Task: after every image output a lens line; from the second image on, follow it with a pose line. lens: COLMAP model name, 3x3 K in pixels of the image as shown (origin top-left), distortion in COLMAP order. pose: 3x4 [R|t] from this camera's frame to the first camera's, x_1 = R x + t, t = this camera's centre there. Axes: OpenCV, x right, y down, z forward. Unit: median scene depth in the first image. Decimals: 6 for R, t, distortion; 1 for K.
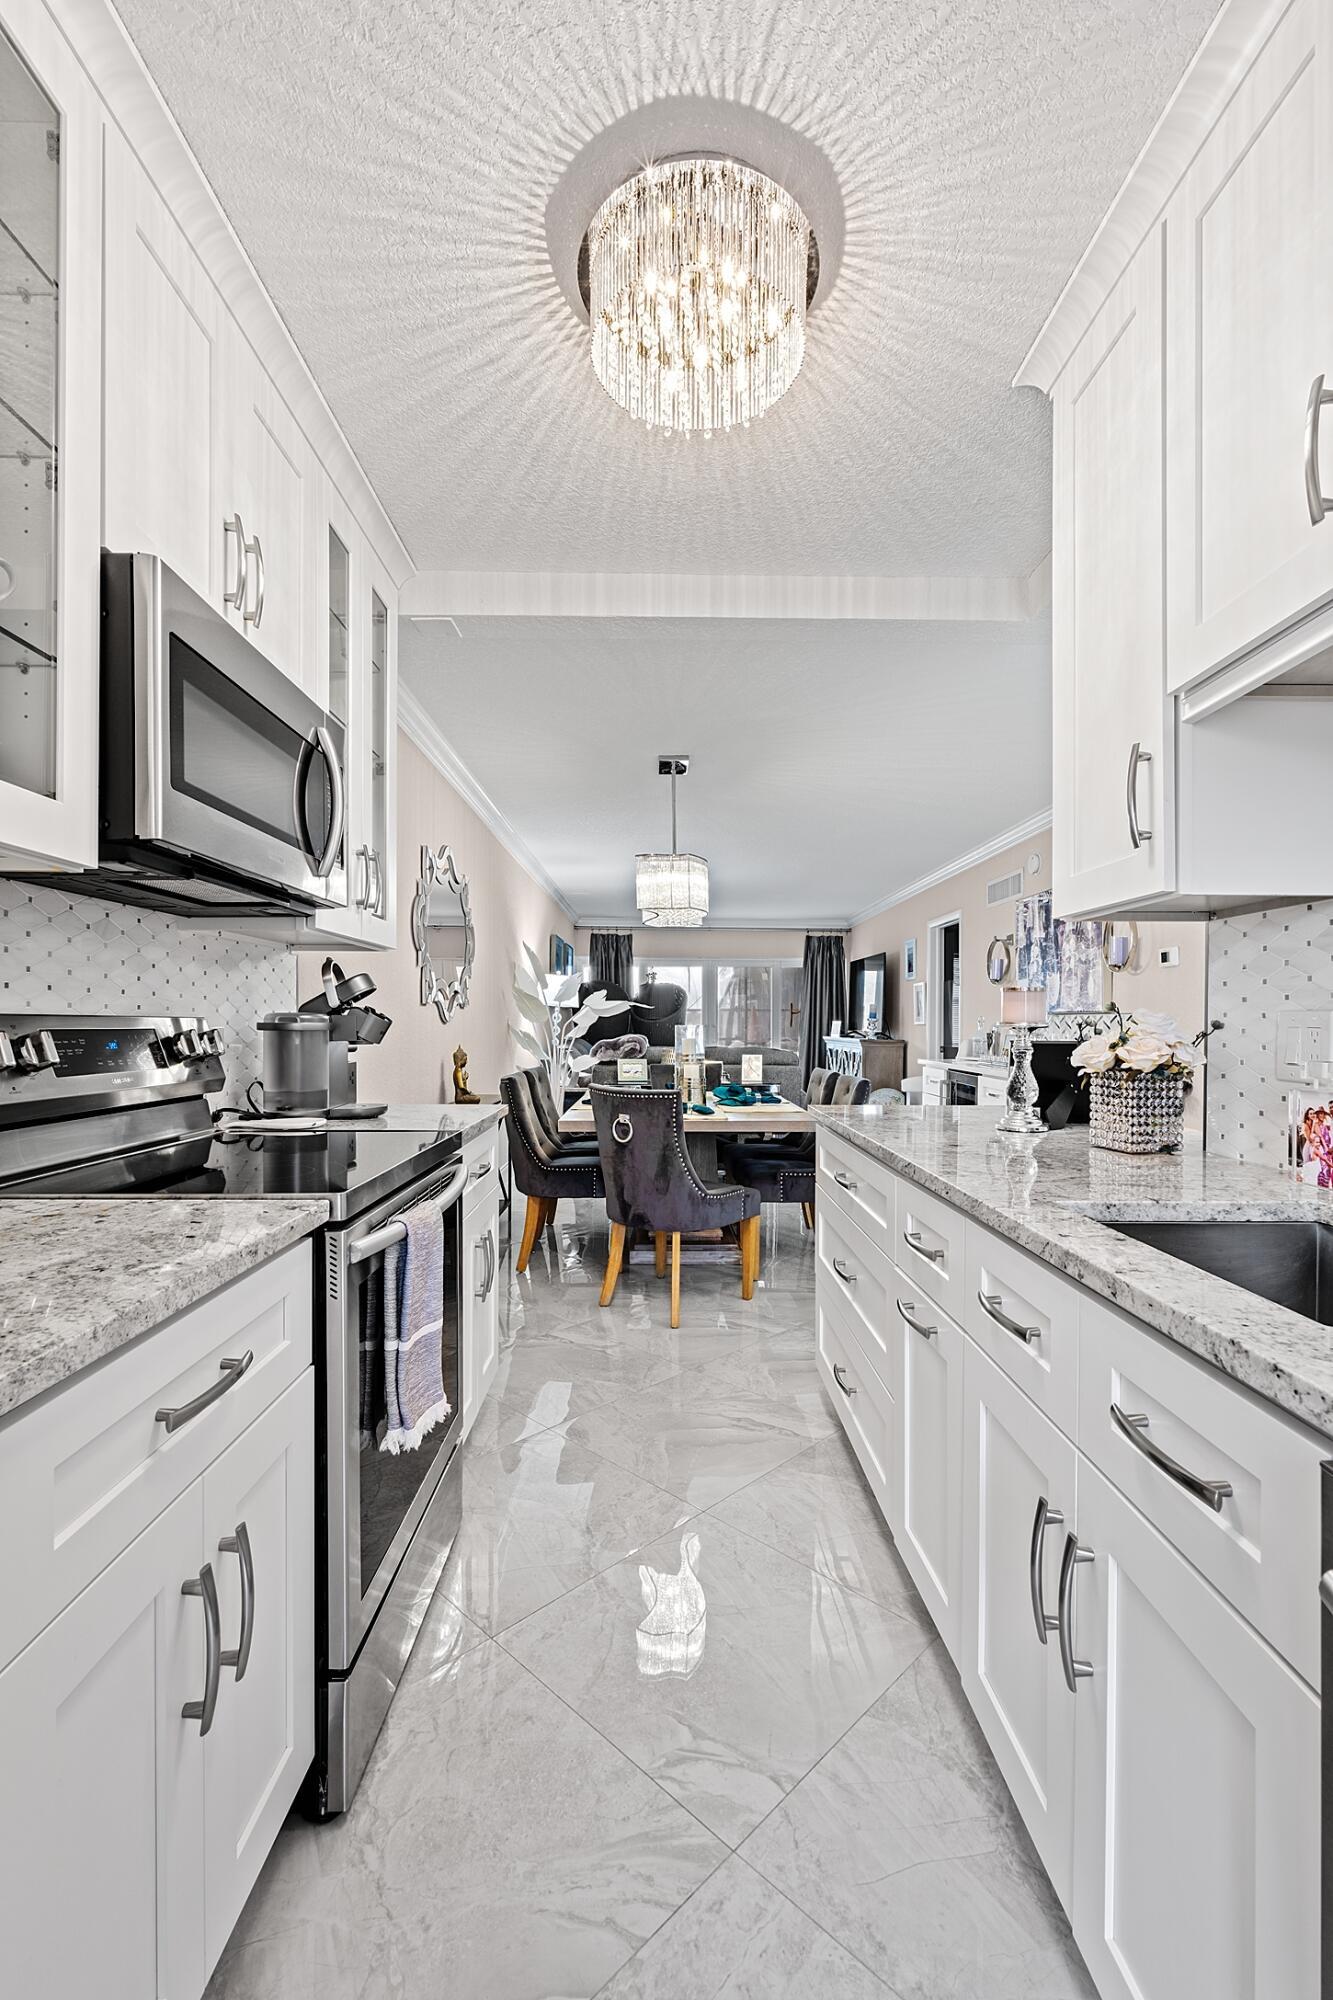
lens RADIAL K [[888.6, 0, 669.7], [0, 888.6, 1018.4], [0, 0, 1]] dist [0.013390, 0.000573]
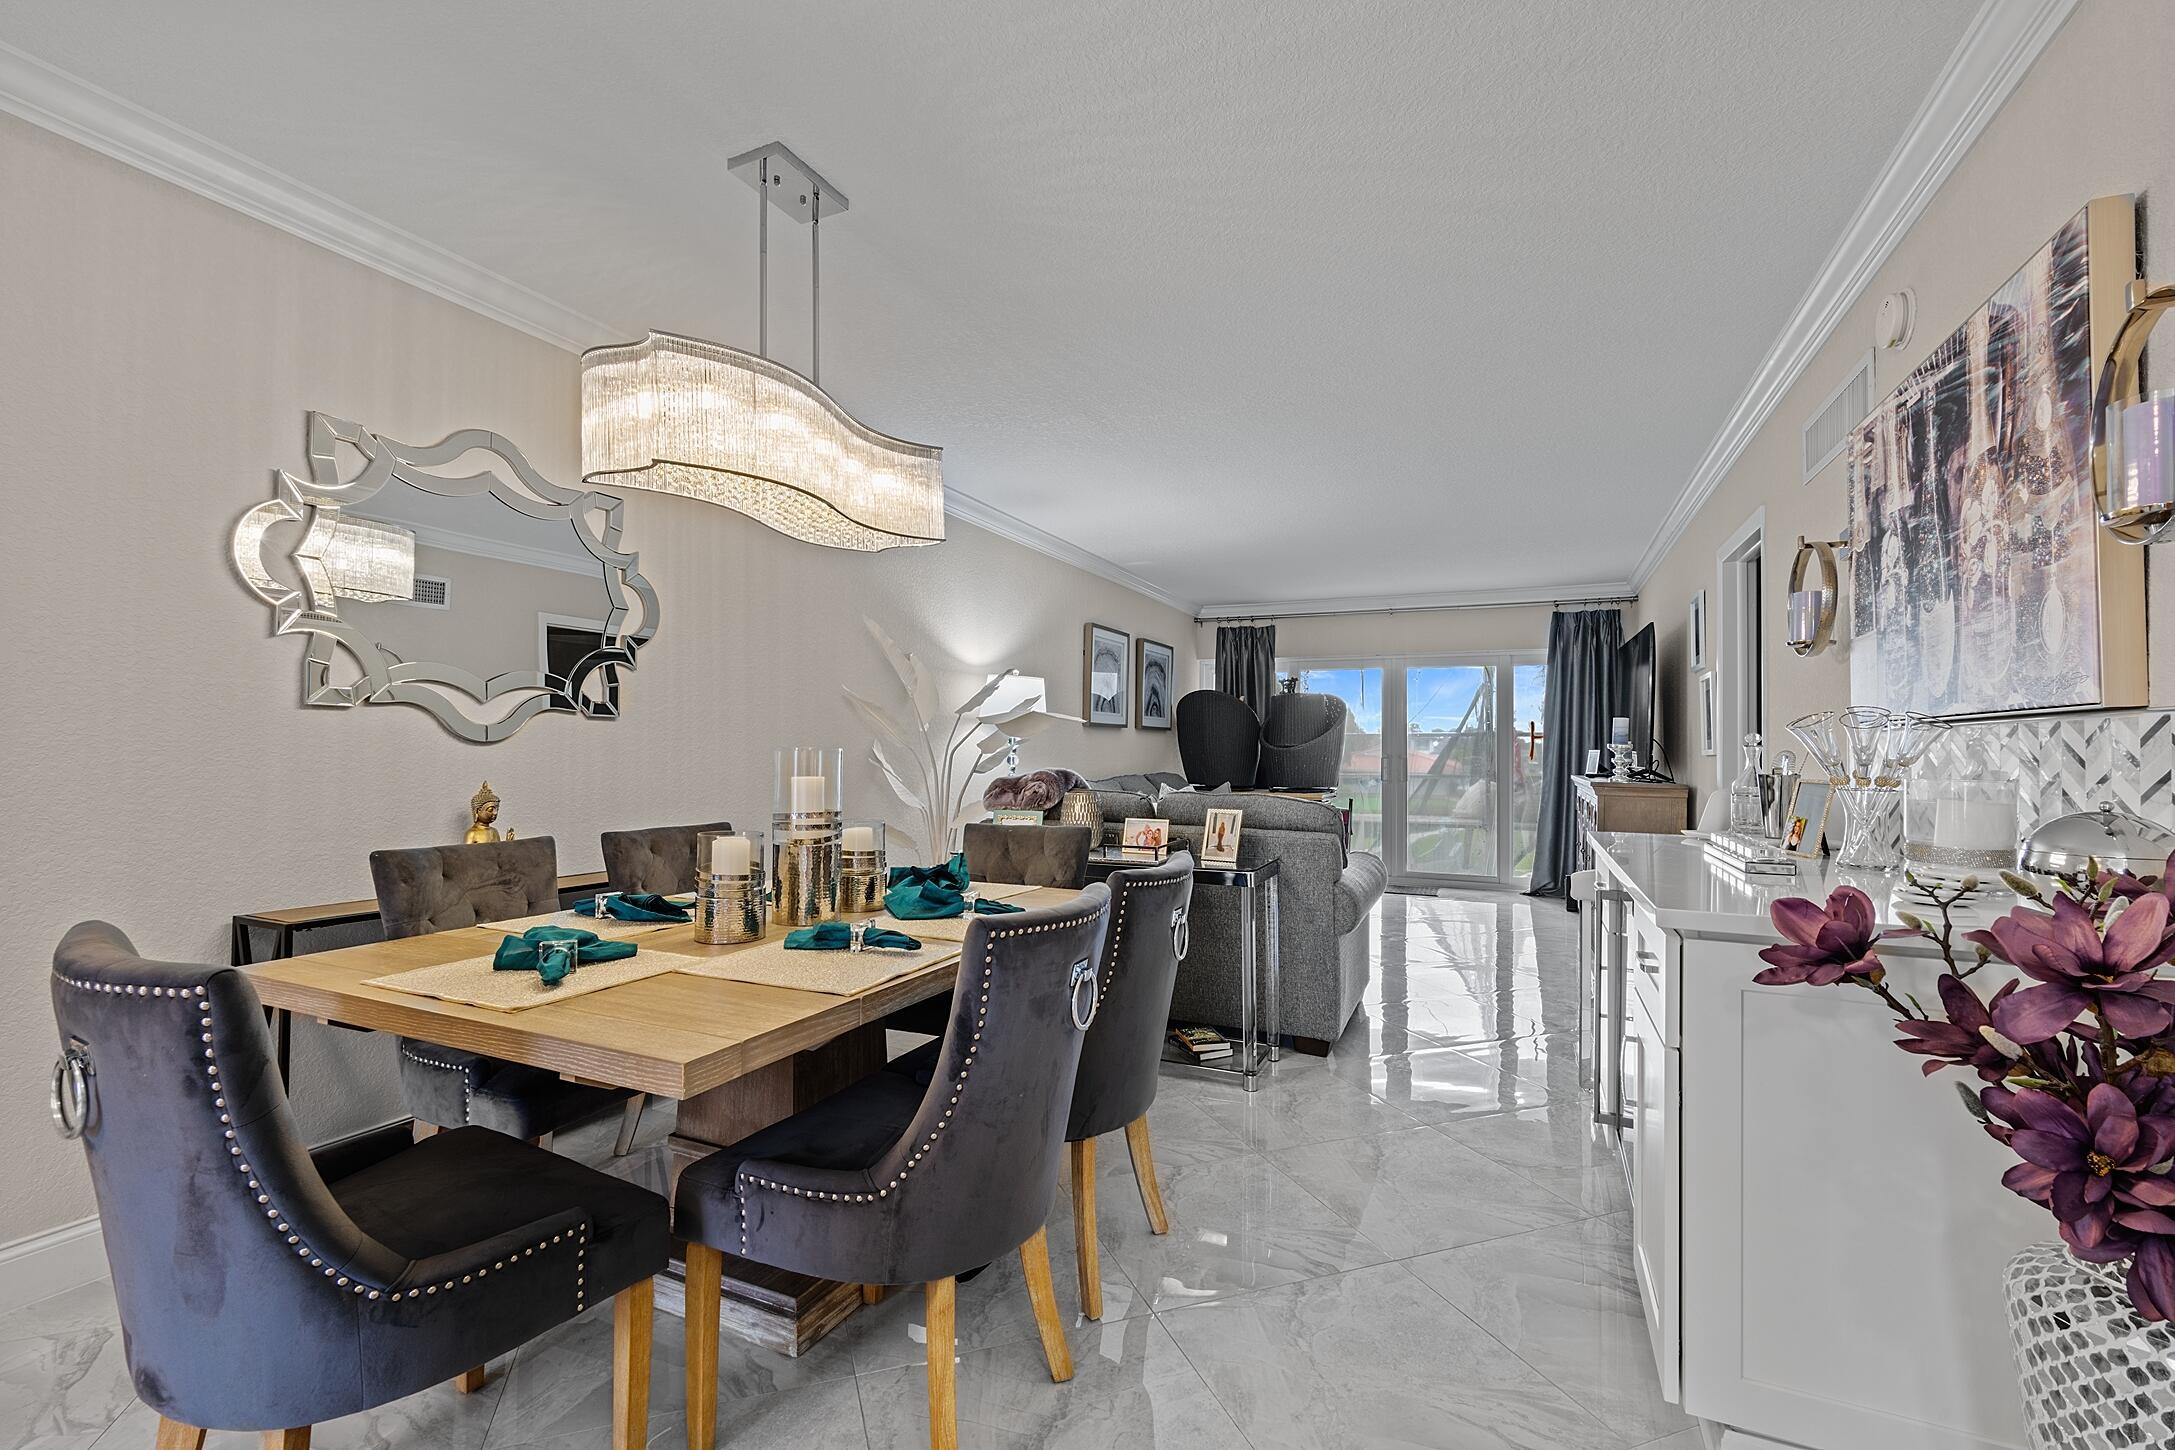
lens RADIAL K [[966.4, 0, 1081.6], [0, 966.4, 717.4], [0, 0, 1]] dist [0.013390, 0.000573]
pose [[0.904223, -0.012373, -0.426882, 0.270373], [-0.002633, 0.999400, -0.034543, 0.006682], [0.427053, 0.032359, 0.903647, 0.484076]]
